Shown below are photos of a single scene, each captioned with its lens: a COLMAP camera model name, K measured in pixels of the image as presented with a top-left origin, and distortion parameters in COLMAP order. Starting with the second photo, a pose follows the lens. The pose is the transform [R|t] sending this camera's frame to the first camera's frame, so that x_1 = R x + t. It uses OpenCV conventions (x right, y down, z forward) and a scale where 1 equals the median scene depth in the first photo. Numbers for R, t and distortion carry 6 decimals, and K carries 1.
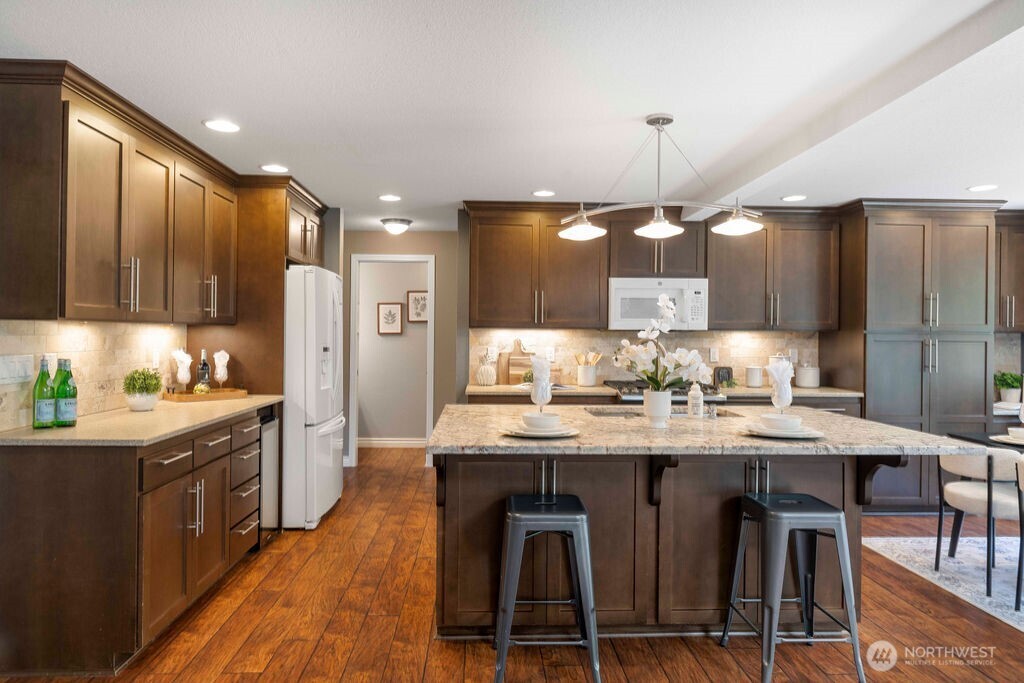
lens RADIAL K [[645.0, 0, 510.8], [0, 645.0, 341.4], [0, 0, 1]] dist [0.014697, -0.001572]
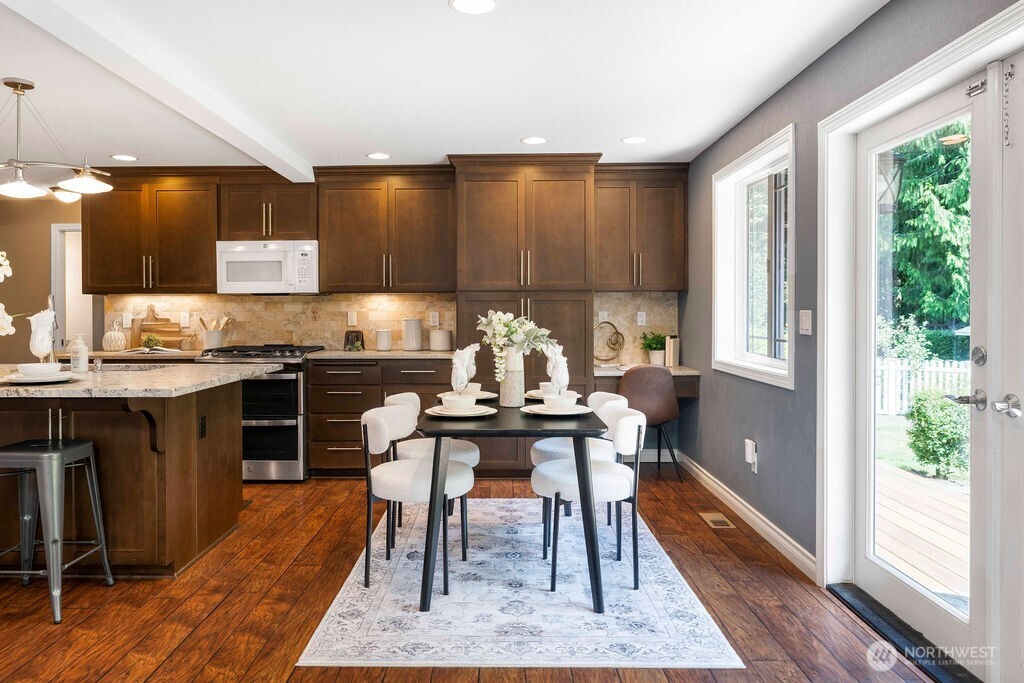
lens RADIAL K [[705.9, 0, 487.6], [0, 705.9, 318.1], [0, 0, 1]] dist [0.007896, 0.004039]
pose [[0.997569, -0.010747, -0.068848, 0.661904], [0.010693, 0.999942, -0.001152, 0.026185], [0.068857, 0.000413, 0.997626, -0.056129]]
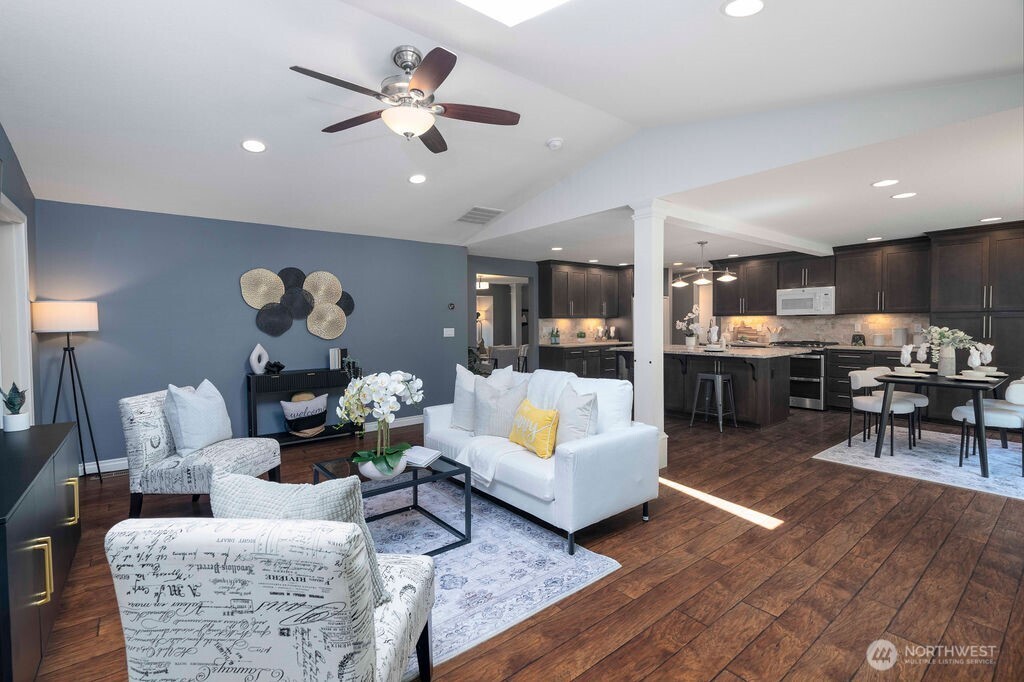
lens RADIAL K [[461.9, 0, 512.7], [0, 461.9, 333.4], [0, 0, 1]] dist [-0.000636, 0.000064]
pose [[0.588071, 0.005156, -0.808793, 0.865680], [0.008626, 0.999883, 0.012646, 0.013784], [0.808764, -0.014413, 0.587957, -0.542767]]
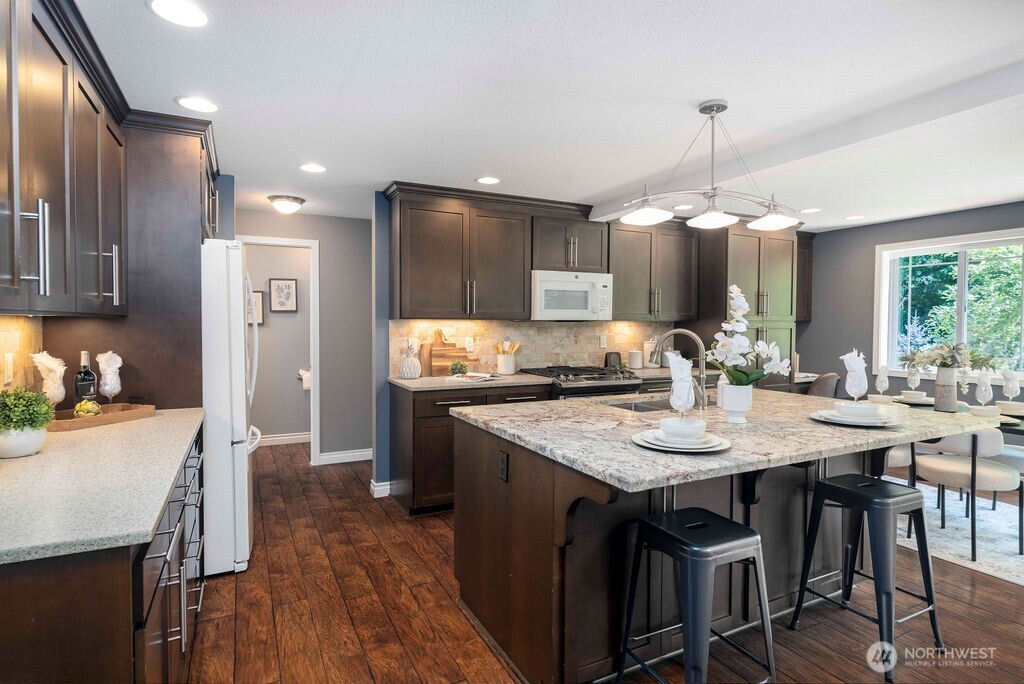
lens RADIAL K [[529.0, 0, 509.8], [0, 529.0, 338.6], [0, 0, 1]] dist [0.003020, 0.000726]
pose [[0.912956, -0.017851, 0.407667, -0.240524], [0.009207, 0.999689, 0.023156, -0.008557], [-0.407954, -0.017387, 0.912837, 0.242198]]
